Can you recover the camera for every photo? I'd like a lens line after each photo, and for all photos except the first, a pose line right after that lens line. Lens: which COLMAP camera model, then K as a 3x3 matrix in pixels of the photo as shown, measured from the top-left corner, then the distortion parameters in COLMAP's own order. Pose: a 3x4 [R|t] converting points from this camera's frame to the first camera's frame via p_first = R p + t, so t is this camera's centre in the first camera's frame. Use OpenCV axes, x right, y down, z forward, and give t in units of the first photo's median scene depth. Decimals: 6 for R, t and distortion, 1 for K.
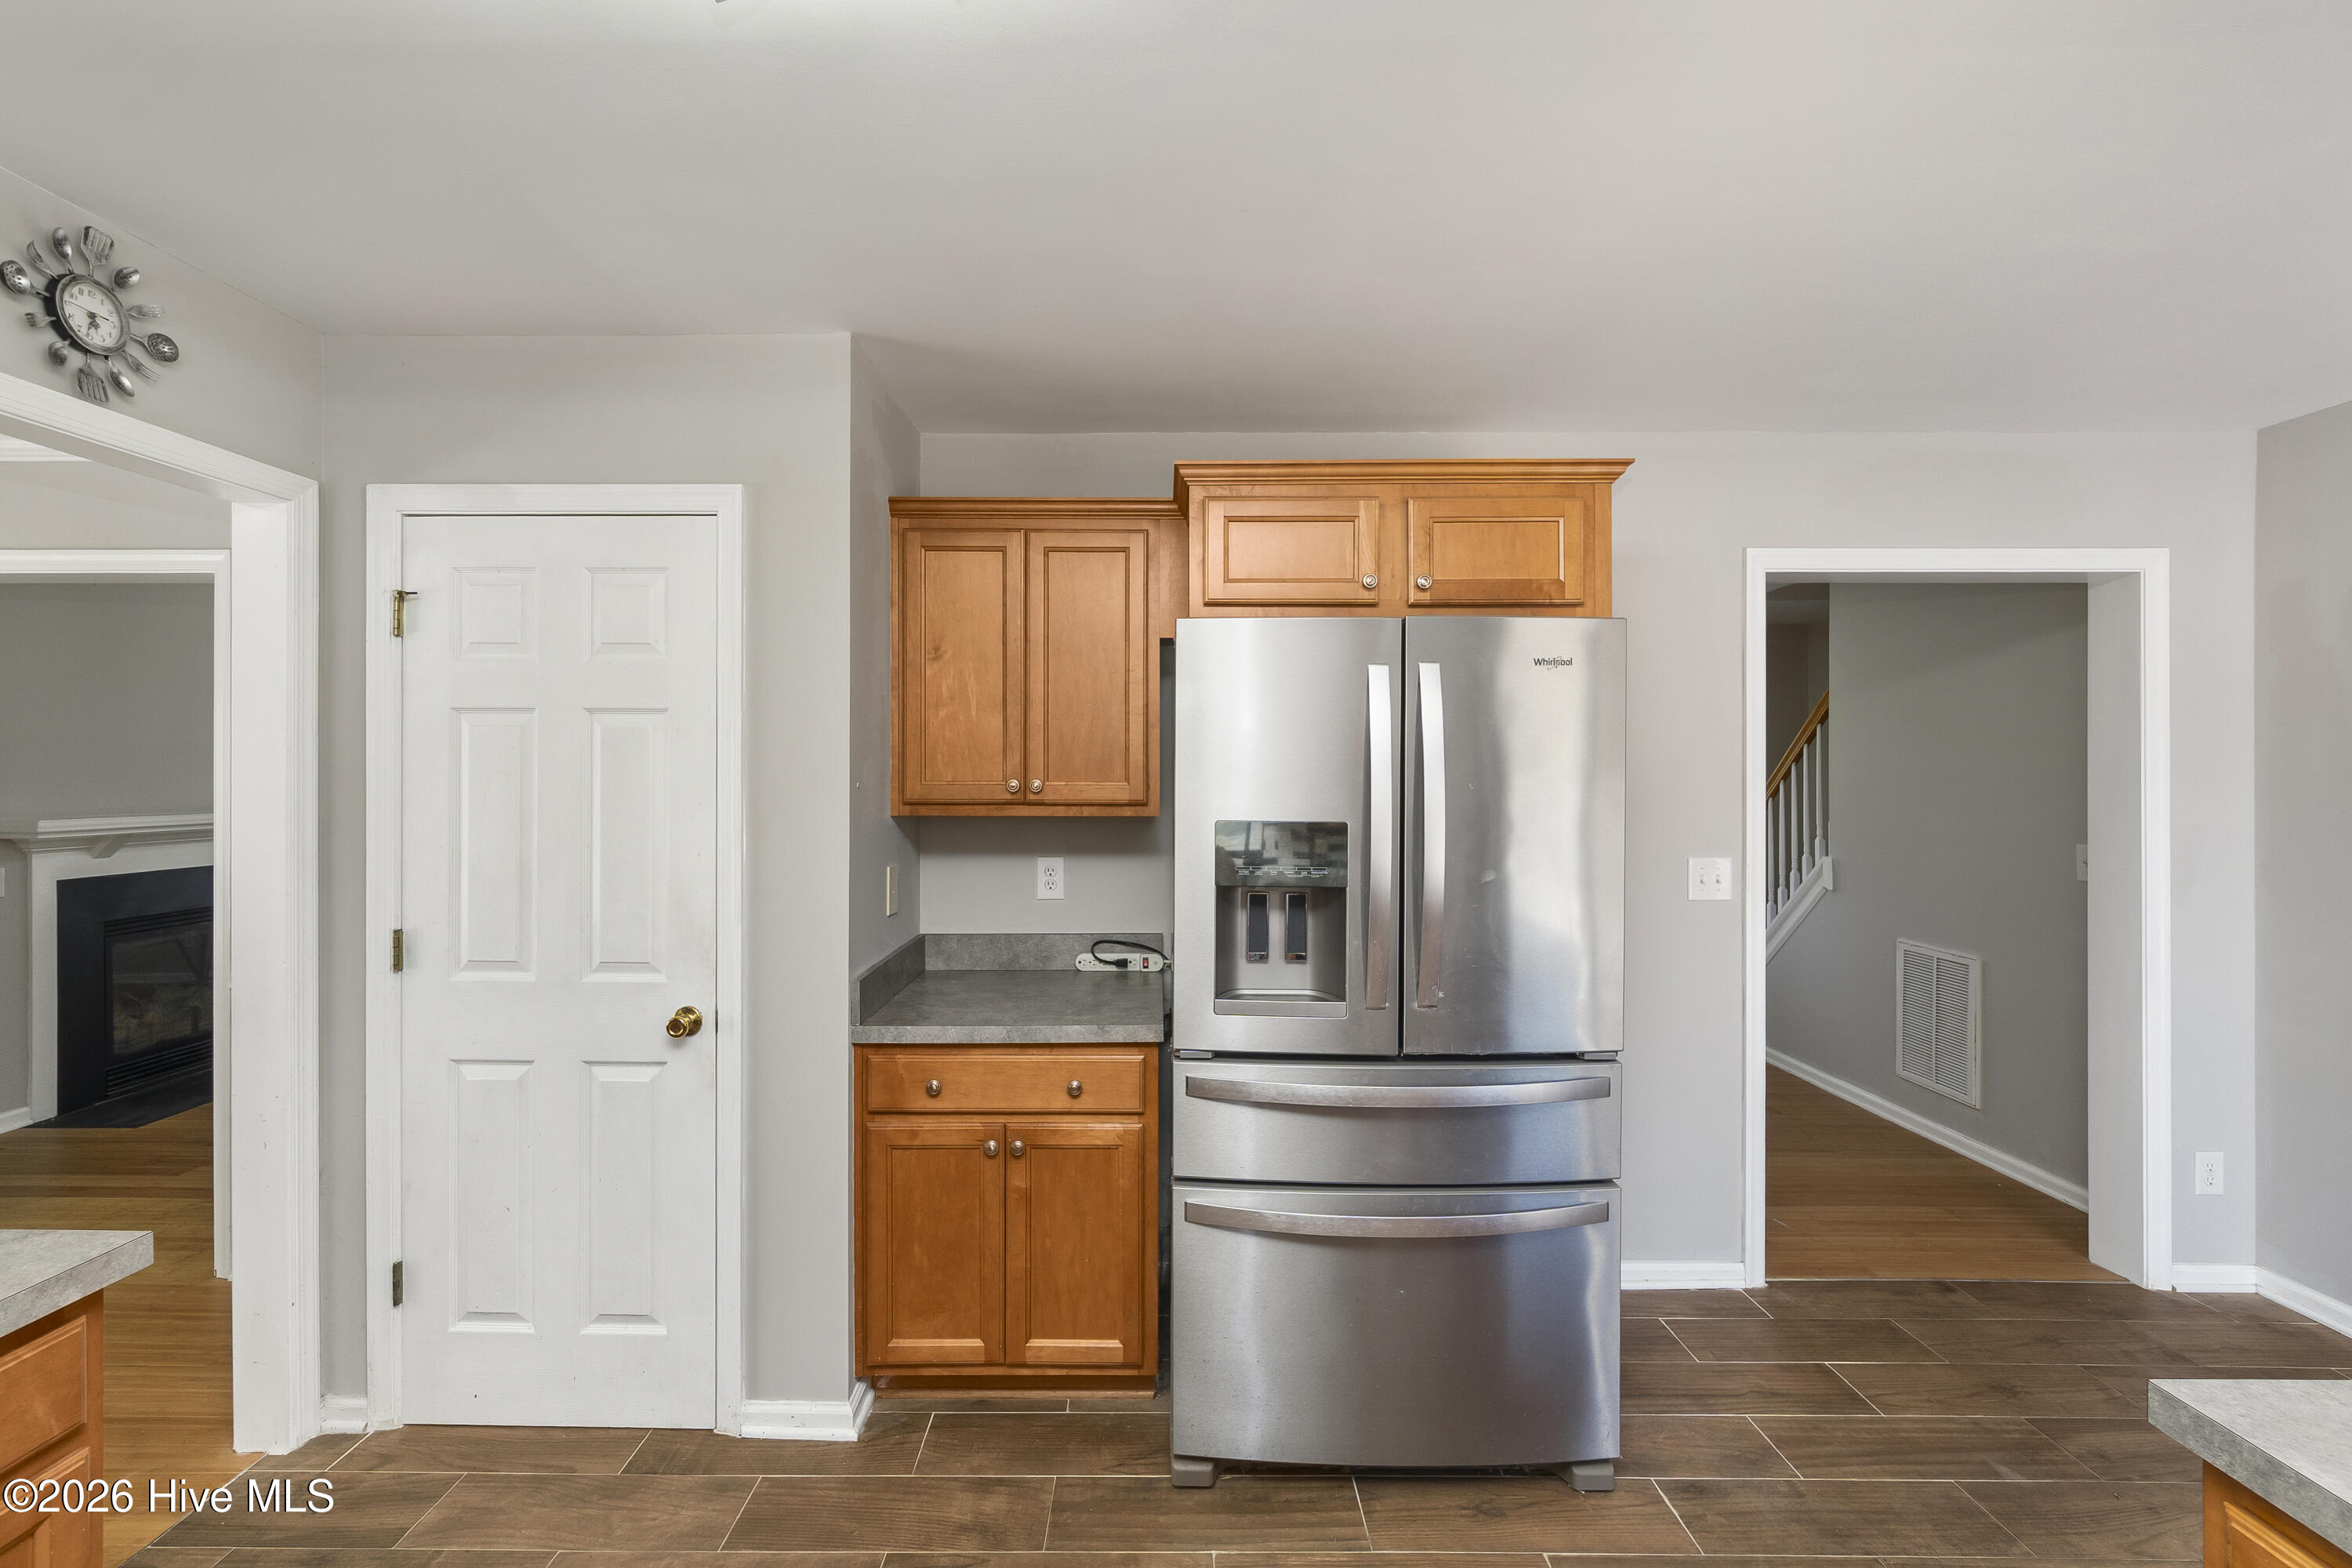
lens RADIAL K [[1005.5, 0, 1146.3], [0, 1005.5, 779.6], [0, 0, 1]] dist [-0.001674, 0.000555]
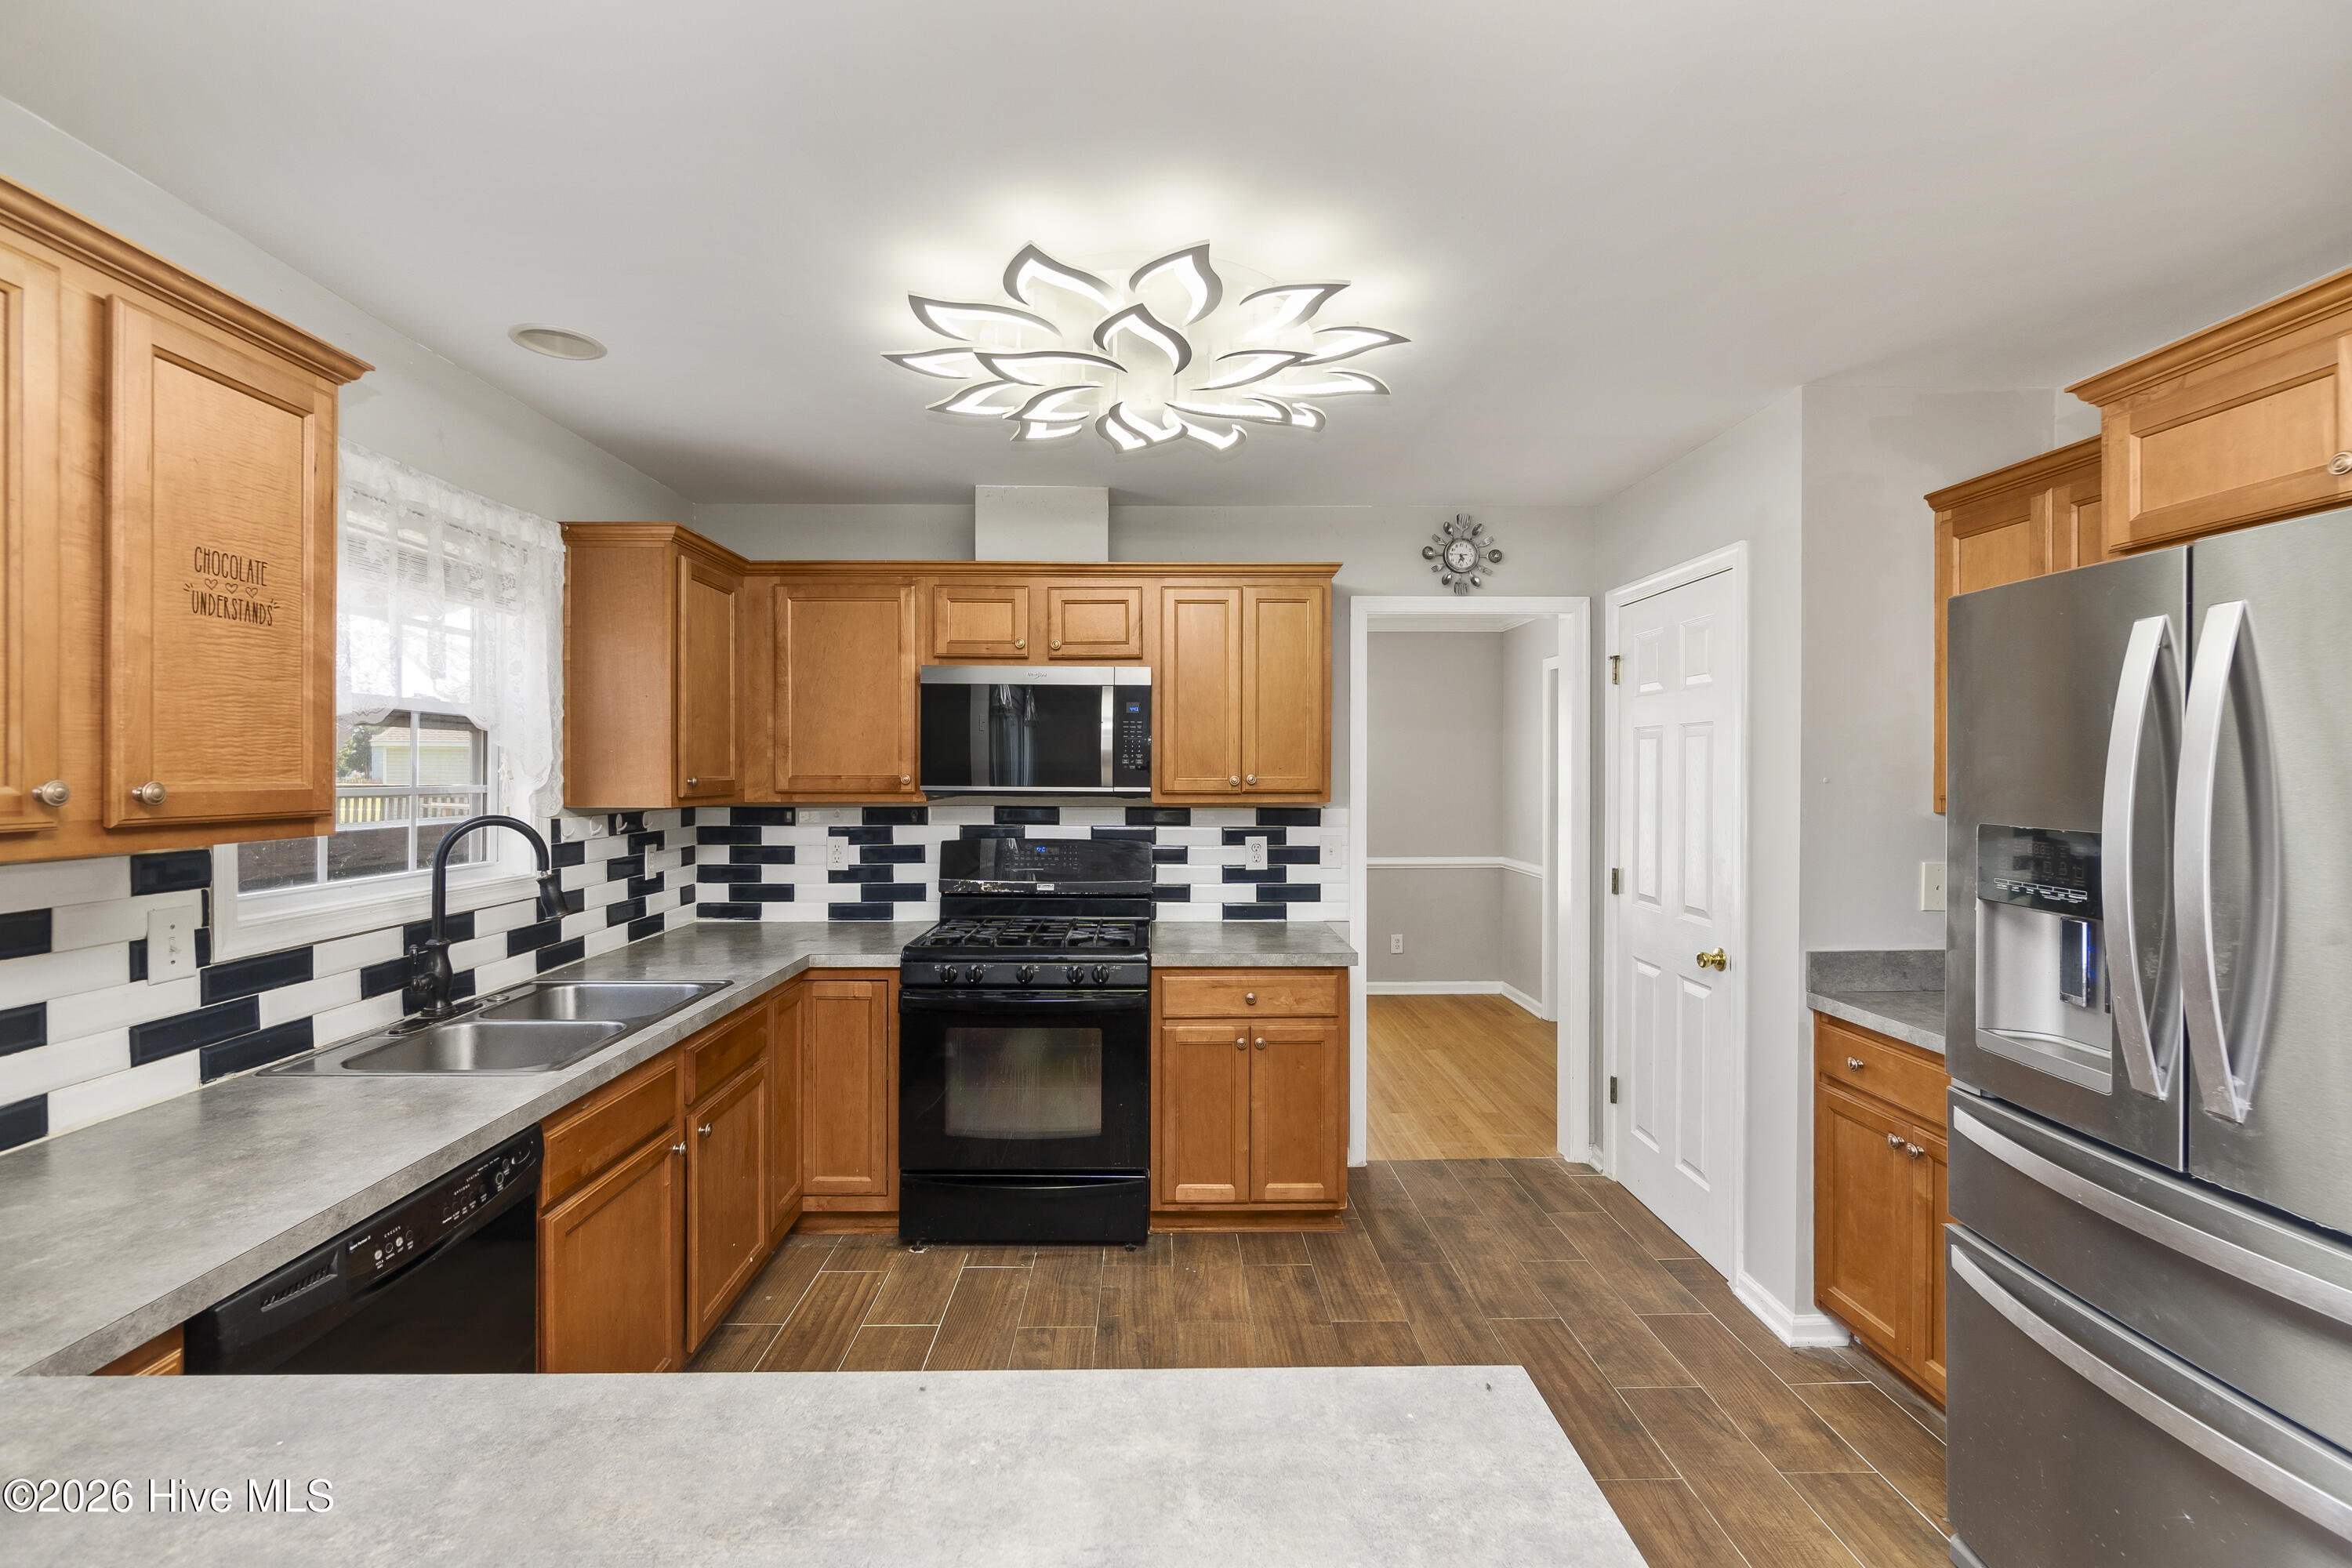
lens RADIAL K [[1010.8, 0, 1164.0], [0, 1010.8, 774.9], [0, 0, 1]] dist [-0.005093, 0.000591]
pose [[0.020126, 0.004228, -0.999789, 0.841862], [-0.004400, 0.999982, 0.004140, -0.000821], [0.999788, 0.004316, 0.020144, 0.252693]]
